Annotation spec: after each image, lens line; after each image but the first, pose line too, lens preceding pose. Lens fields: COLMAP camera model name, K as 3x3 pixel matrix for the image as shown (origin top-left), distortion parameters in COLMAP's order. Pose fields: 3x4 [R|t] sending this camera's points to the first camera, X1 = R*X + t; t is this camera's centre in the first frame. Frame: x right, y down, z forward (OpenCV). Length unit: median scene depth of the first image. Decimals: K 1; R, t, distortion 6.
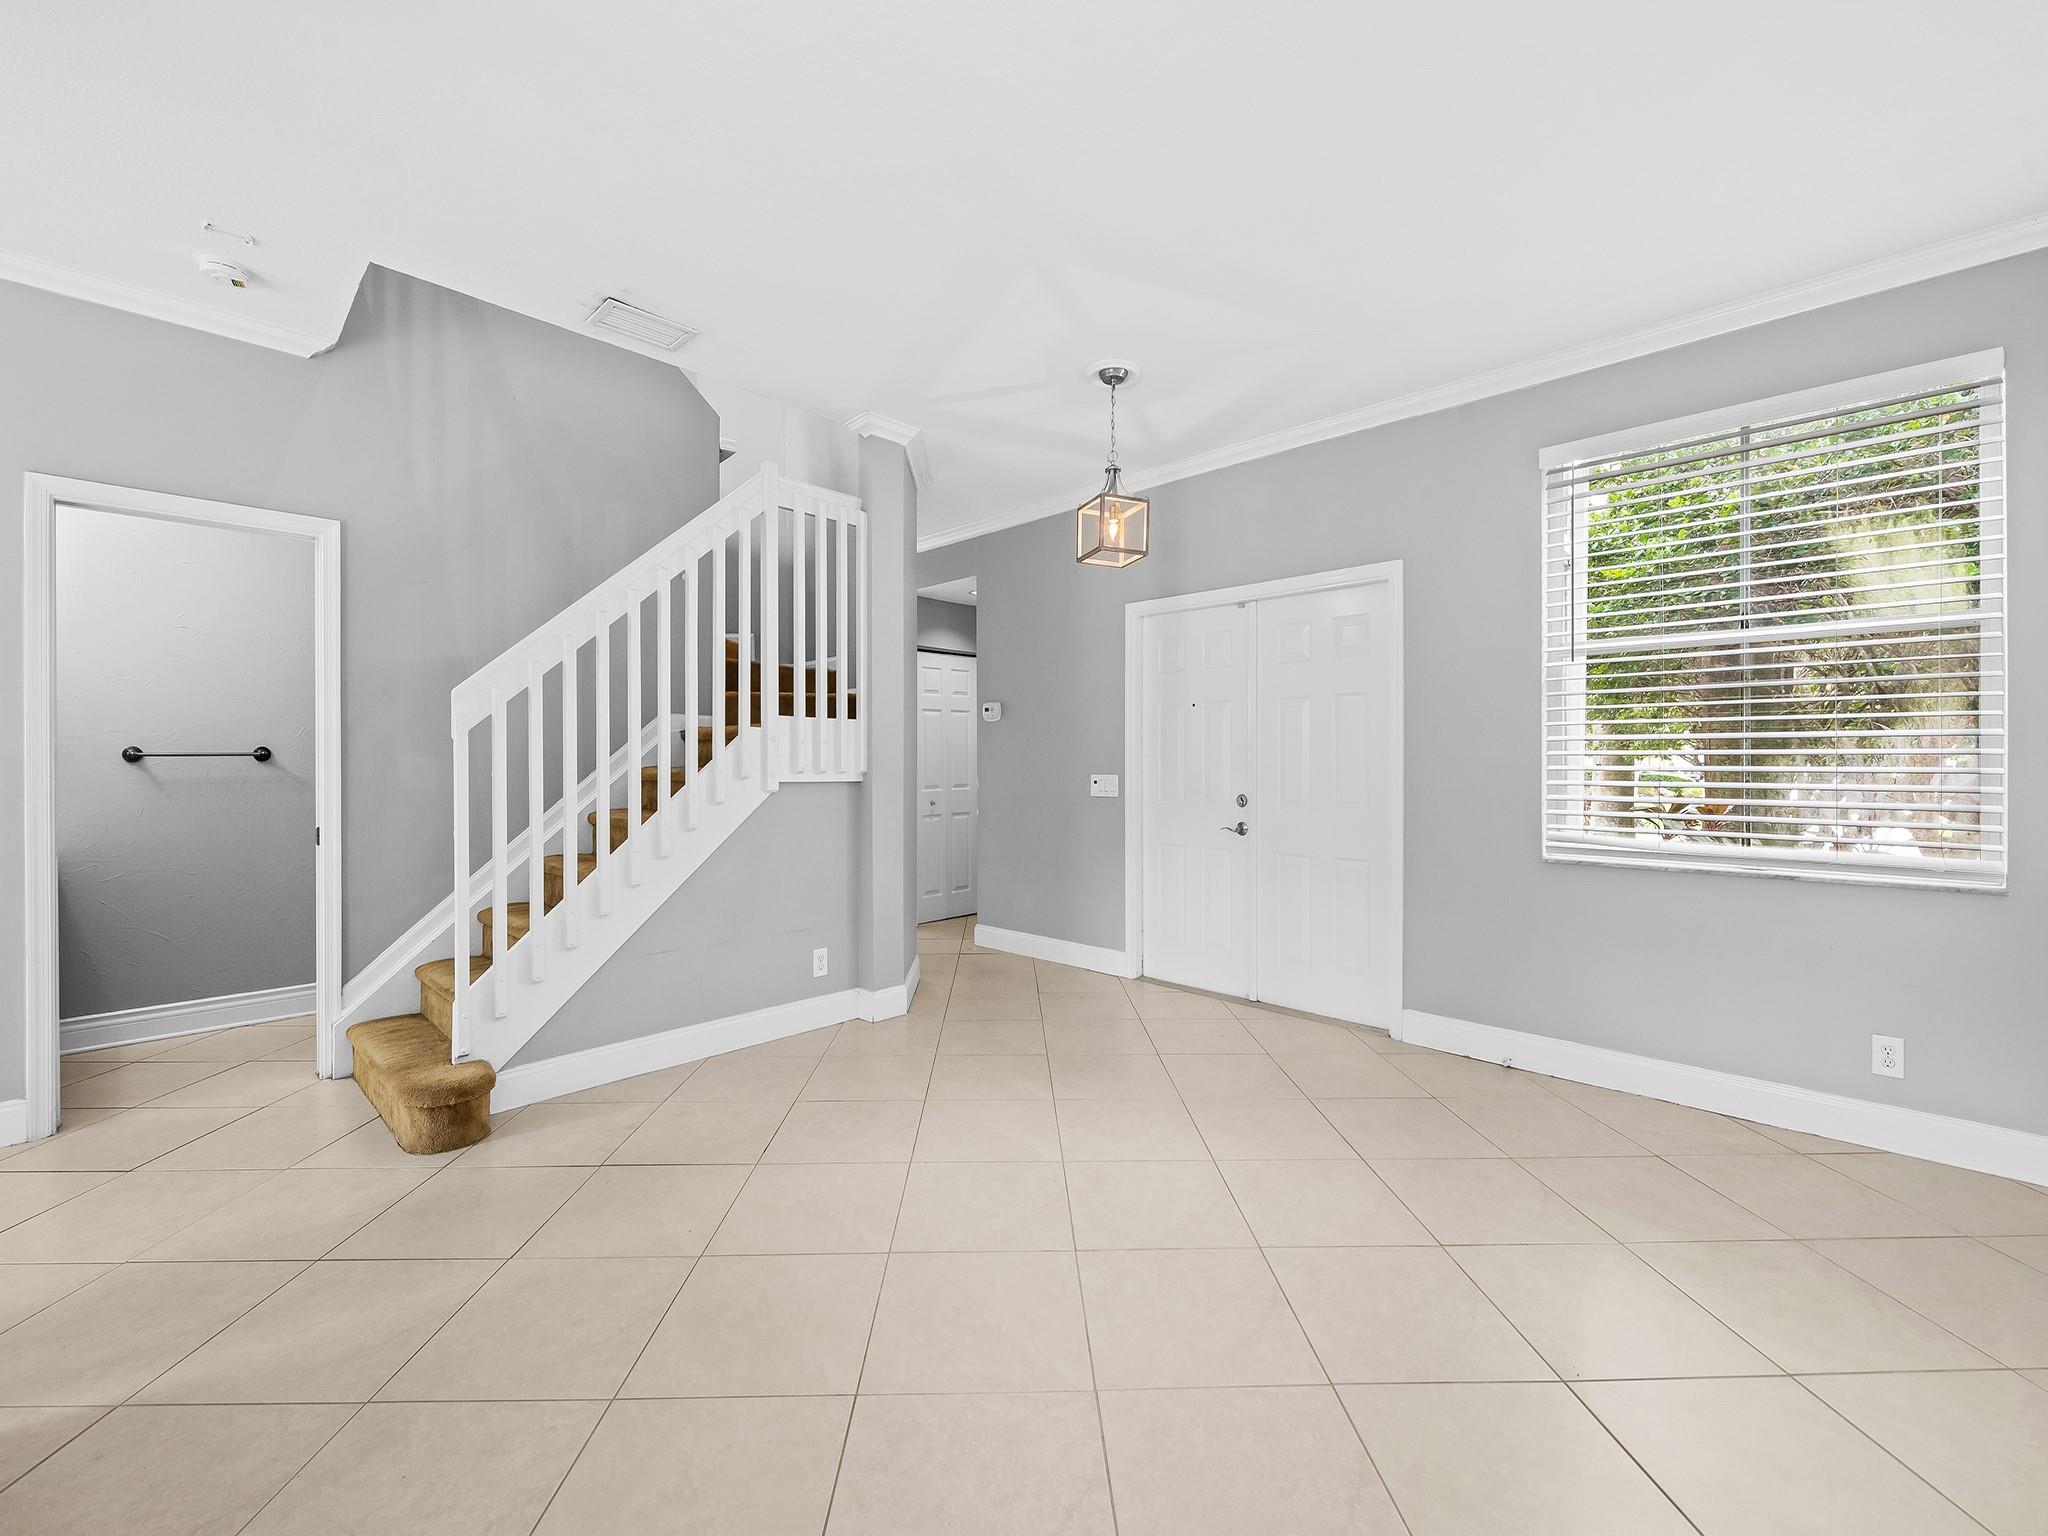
lens RADIAL K [[858.7, 0, 1031.1], [0, 858.7, 763.4], [0, 0, 1]] dist [-0.004173, -0.000247]
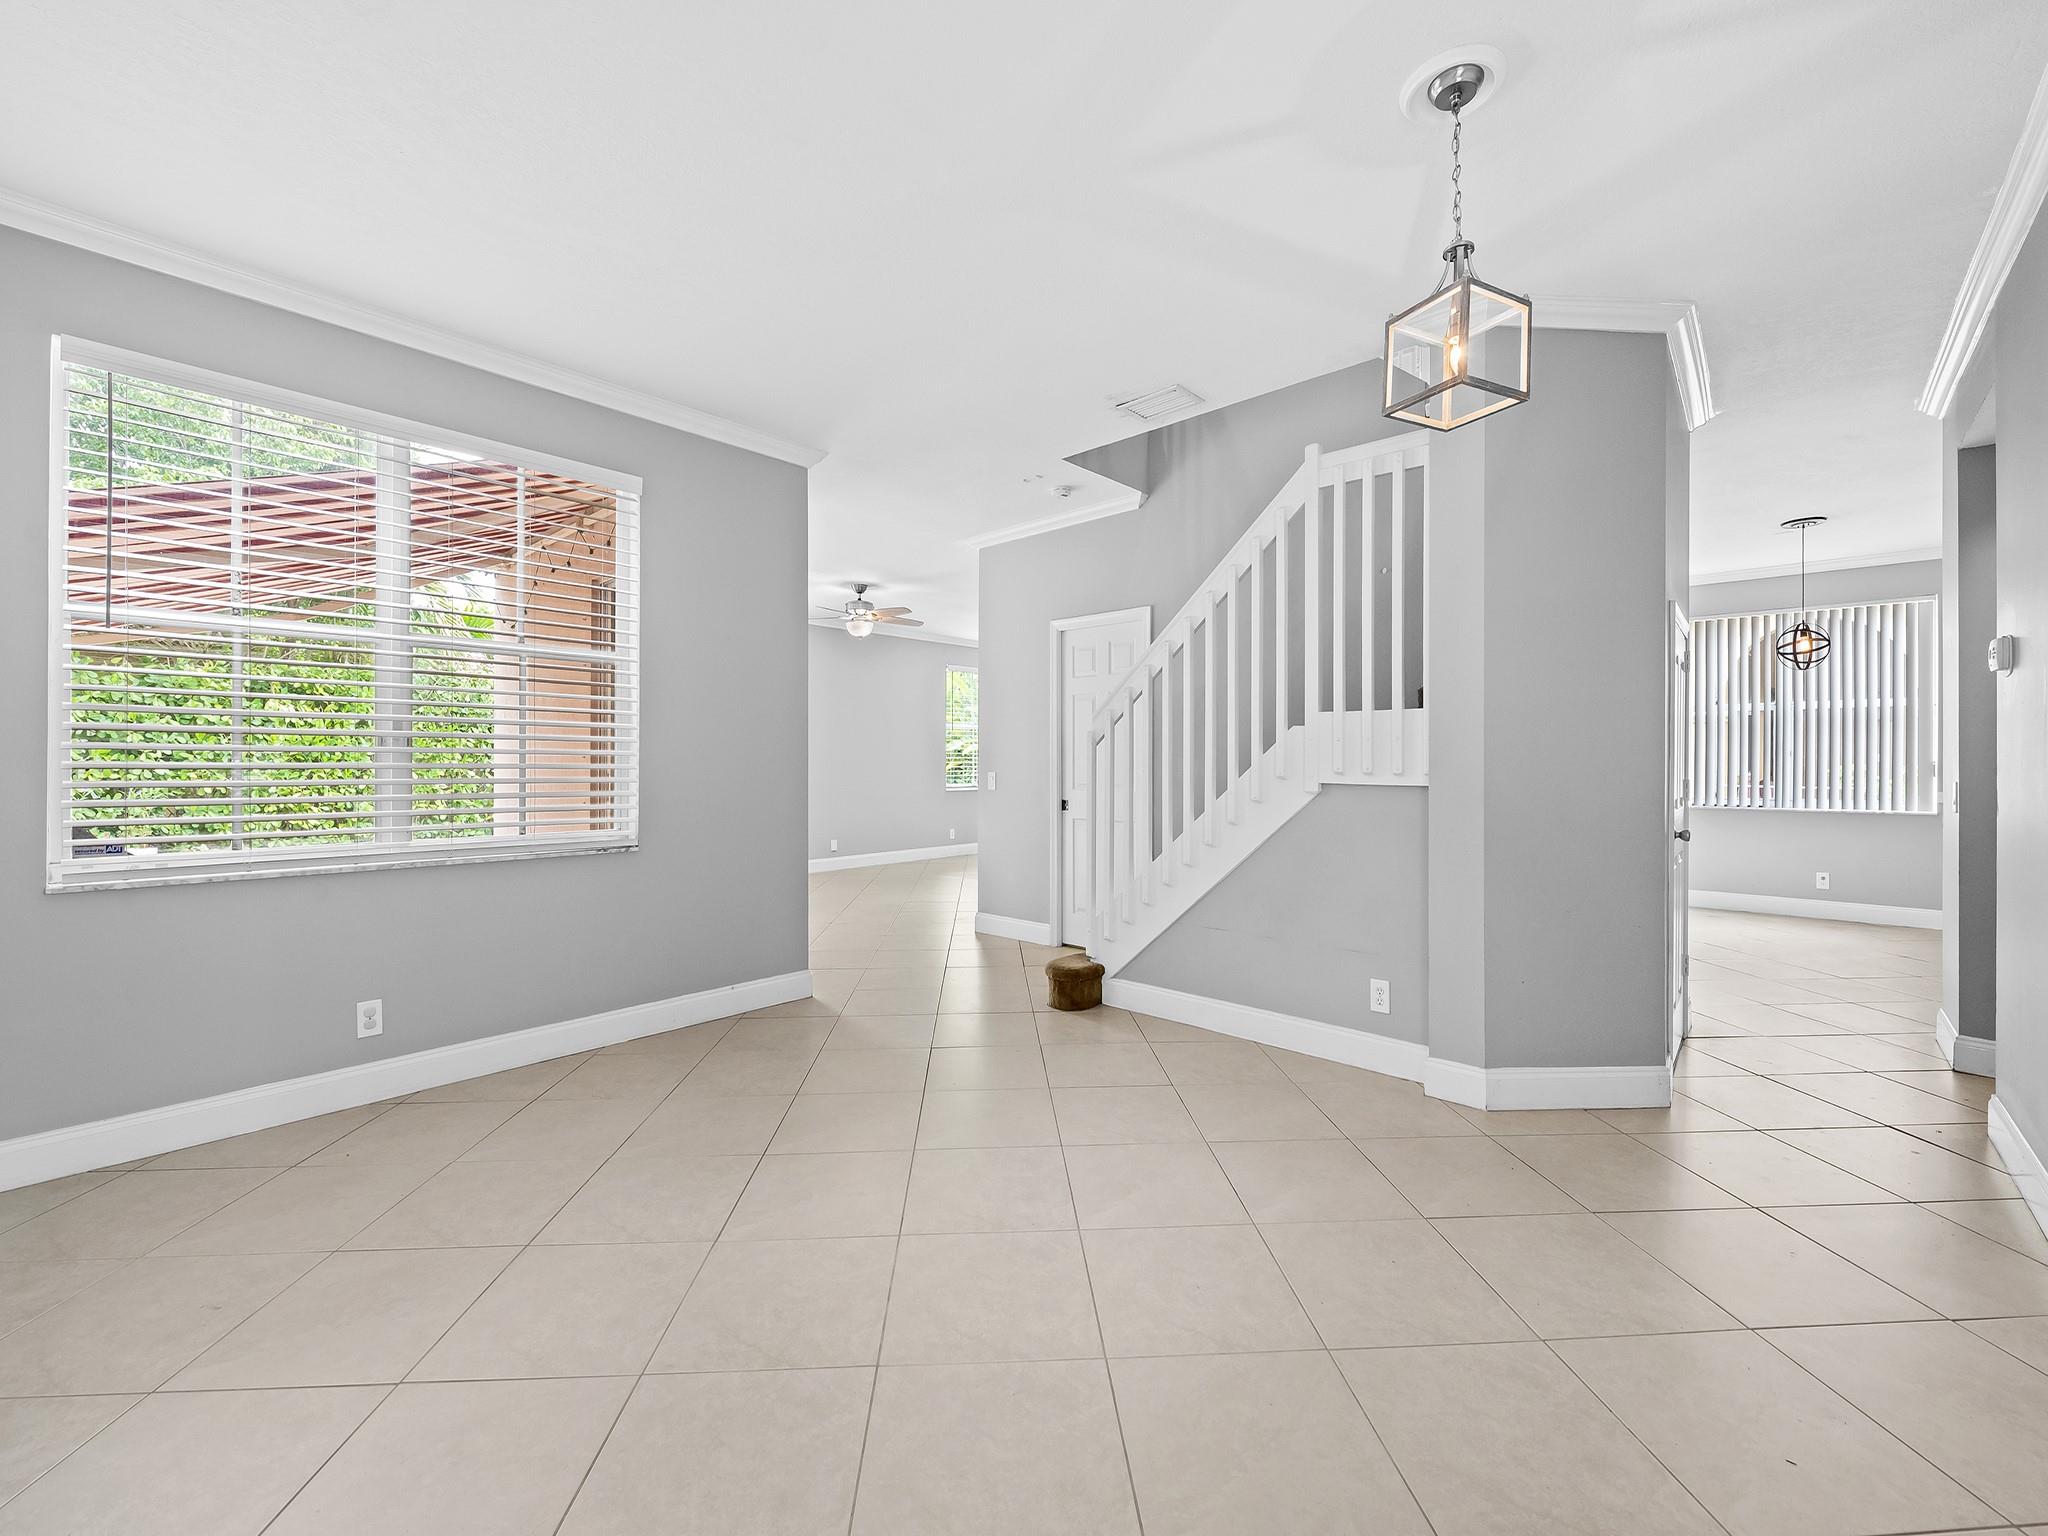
lens RADIAL K [[858.7, 0, 1024.1], [0, 858.7, 770.3], [0, 0, 1]] dist [-0.004173, -0.000247]
pose [[-0.012690, 0.012175, -0.999845, 0.646617], [0.004016, 0.999918, 0.012125, -0.005612], [0.999911, -0.003861, -0.012738, 0.691577]]
